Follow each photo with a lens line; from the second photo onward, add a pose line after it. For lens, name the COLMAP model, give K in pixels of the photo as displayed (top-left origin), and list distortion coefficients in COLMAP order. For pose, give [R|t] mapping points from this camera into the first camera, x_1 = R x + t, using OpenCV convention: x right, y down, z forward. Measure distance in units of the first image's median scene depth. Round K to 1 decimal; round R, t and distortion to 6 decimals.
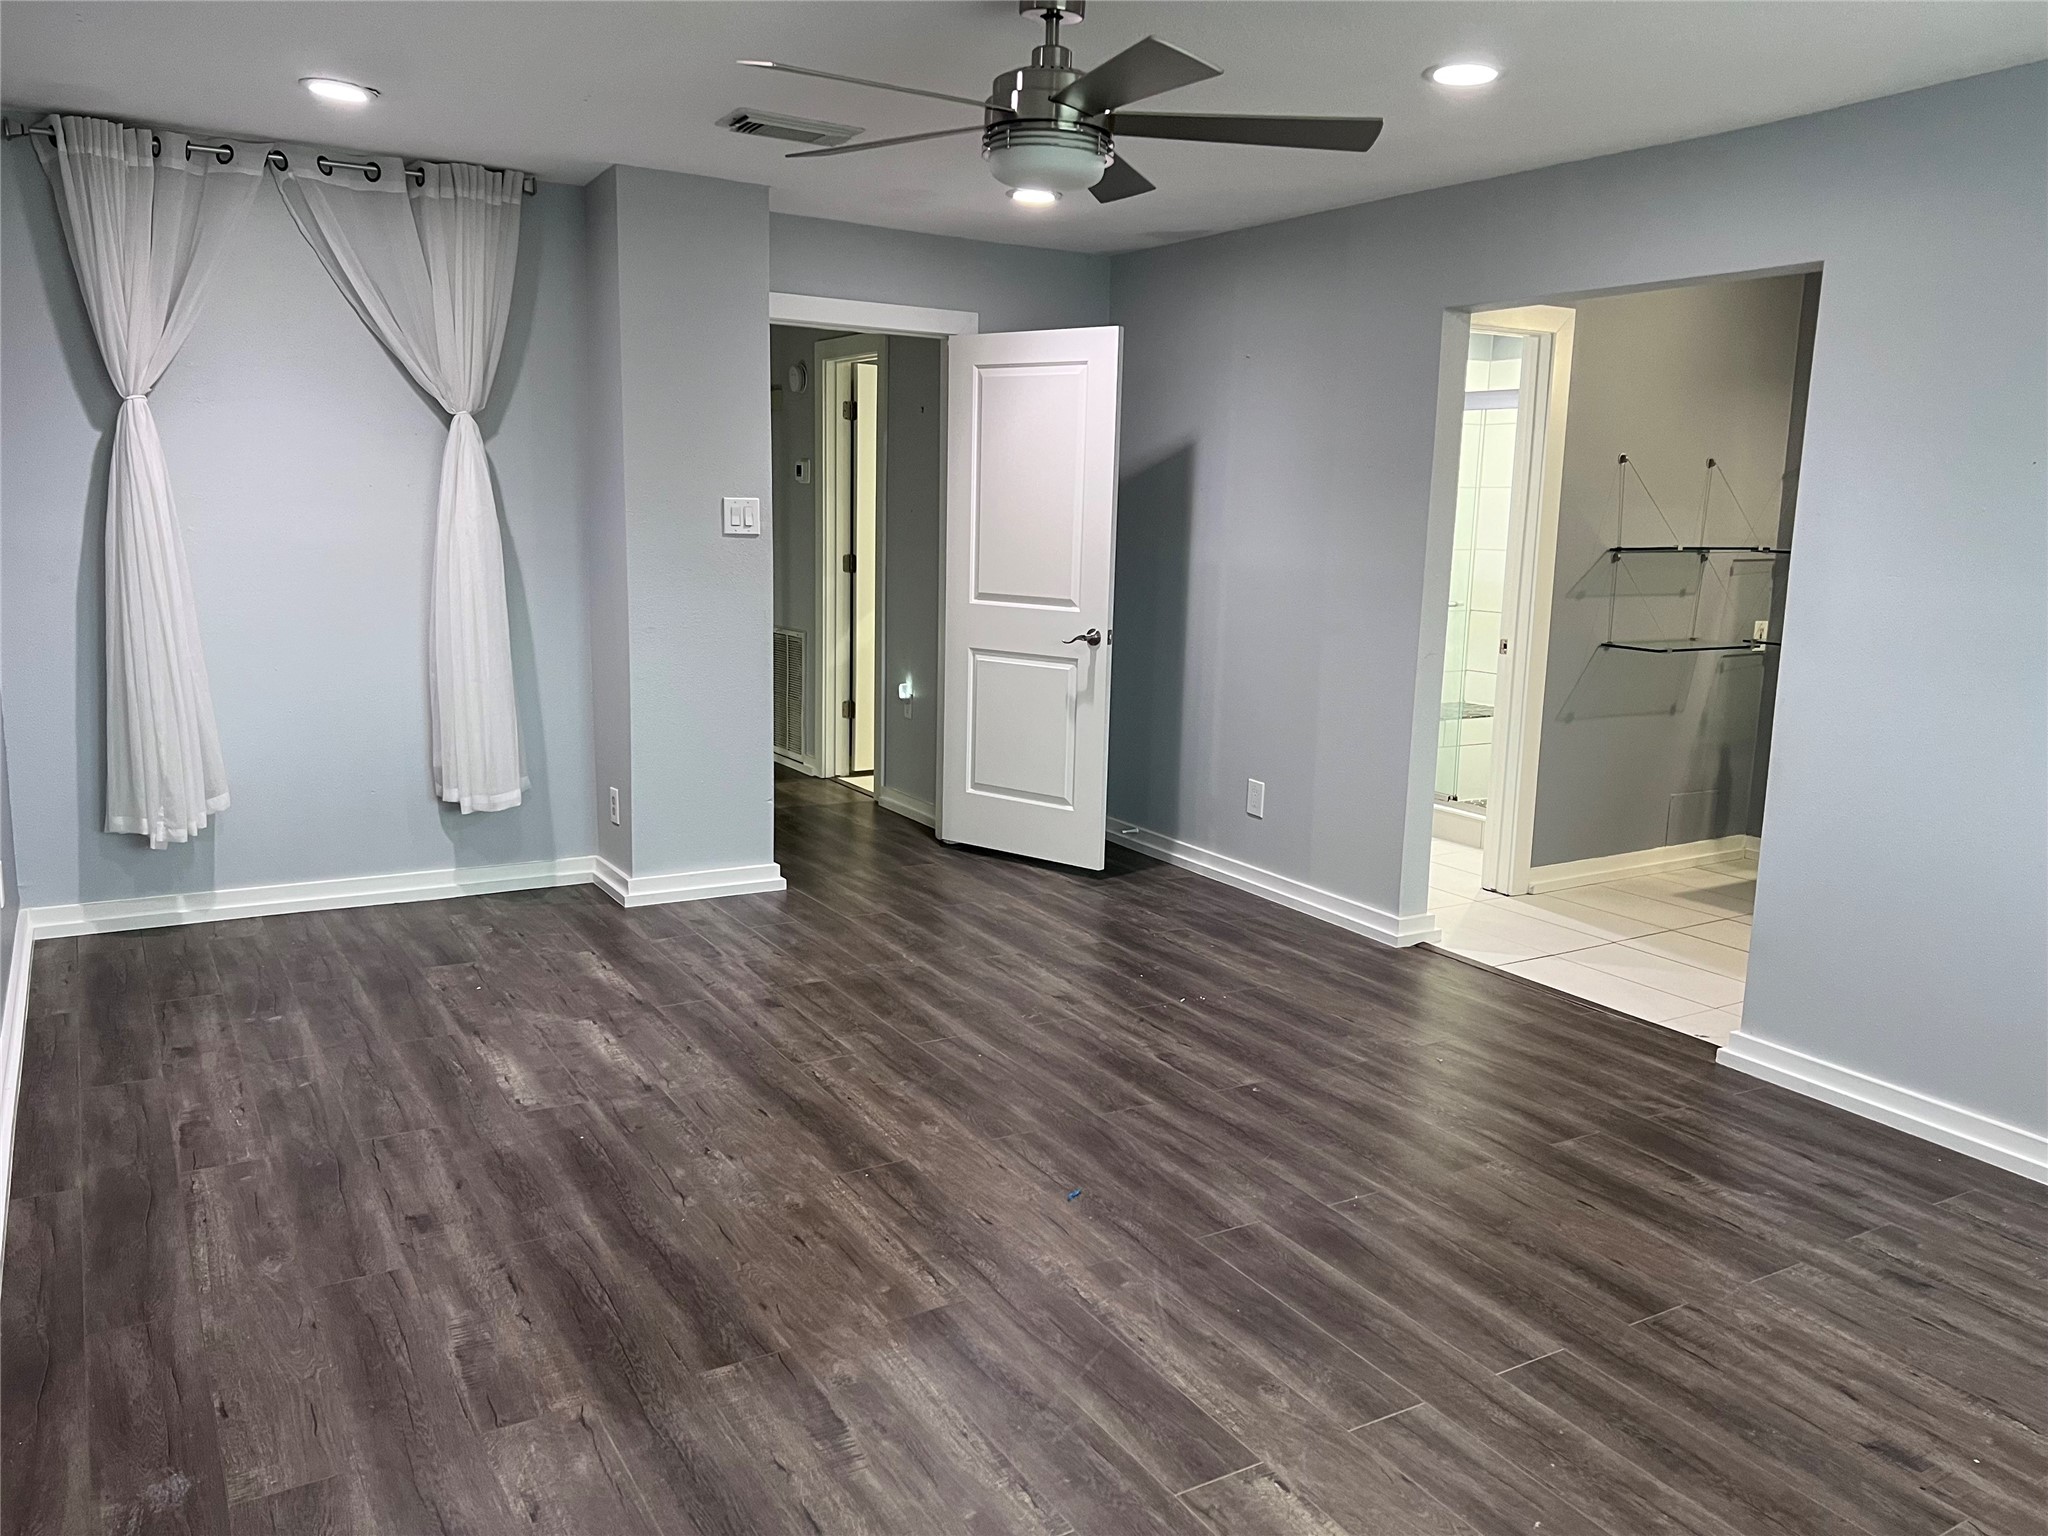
lens RADIAL K [[1511.7, 0, 1019.2], [0, 1511.7, 745.2], [0, 0, 1]] dist [0.032974, -0.046536]
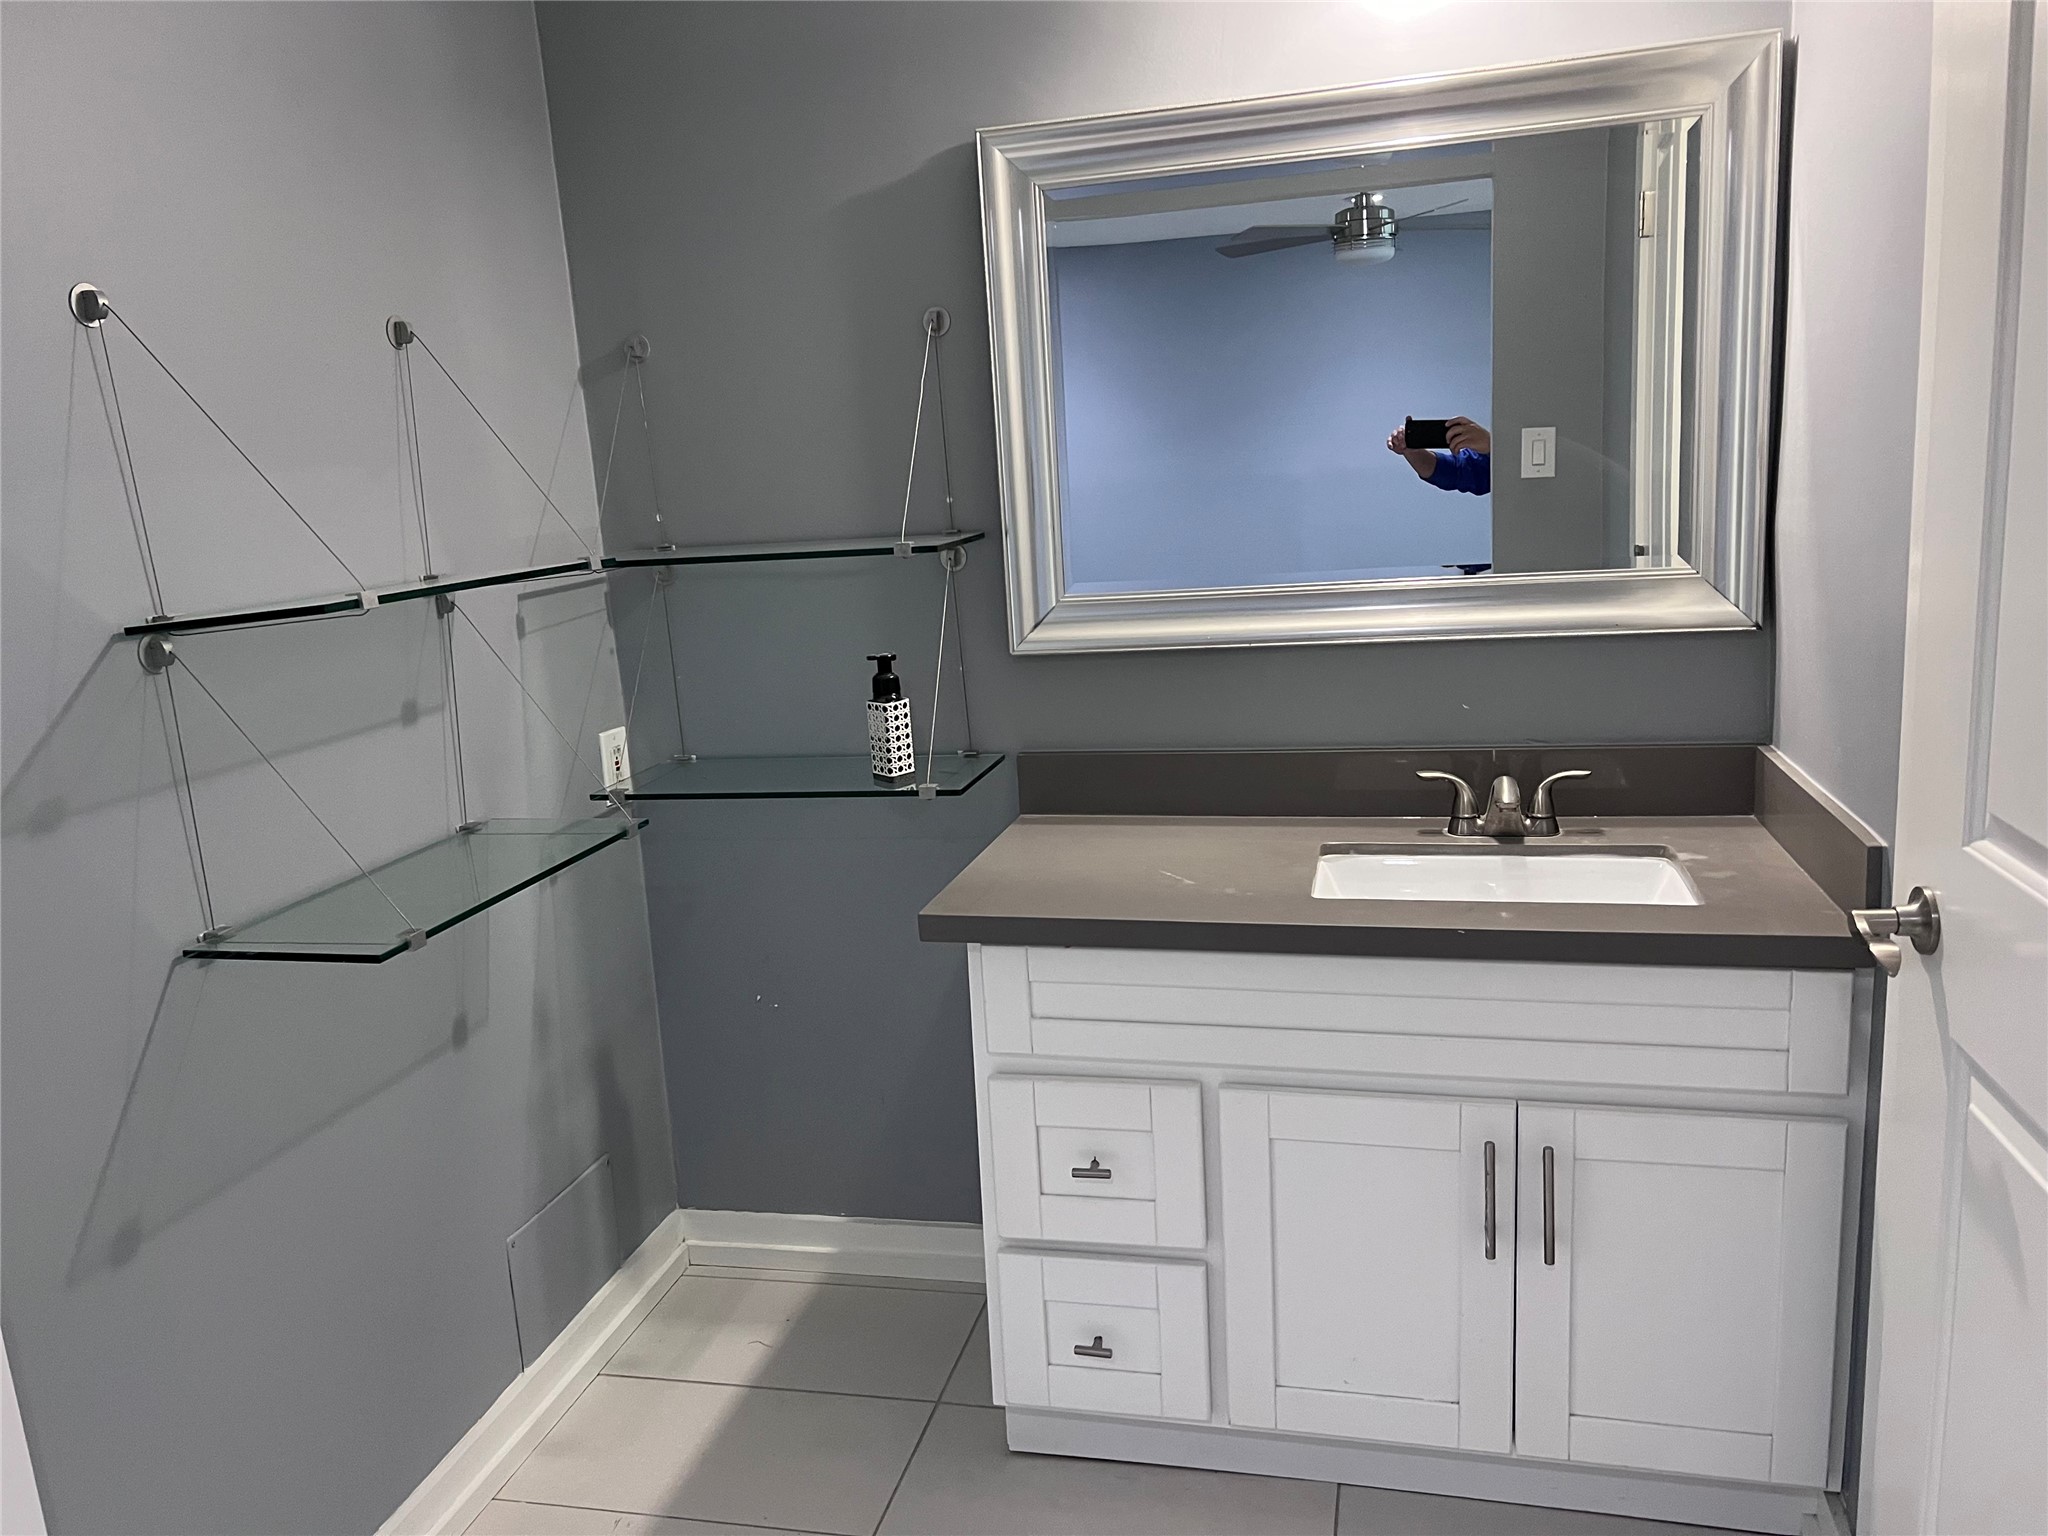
lens RADIAL K [[1511.7, 0, 1019.2], [0, 1511.7, 745.2], [0, 0, 1]] dist [0.032974, -0.046536]
pose [[0.693010, -0.203364, 0.691651, 0.290812], [0.198070, 0.976179, 0.088563, -0.096036], [-0.693185, 0.075621, 0.716782, 0.653182]]
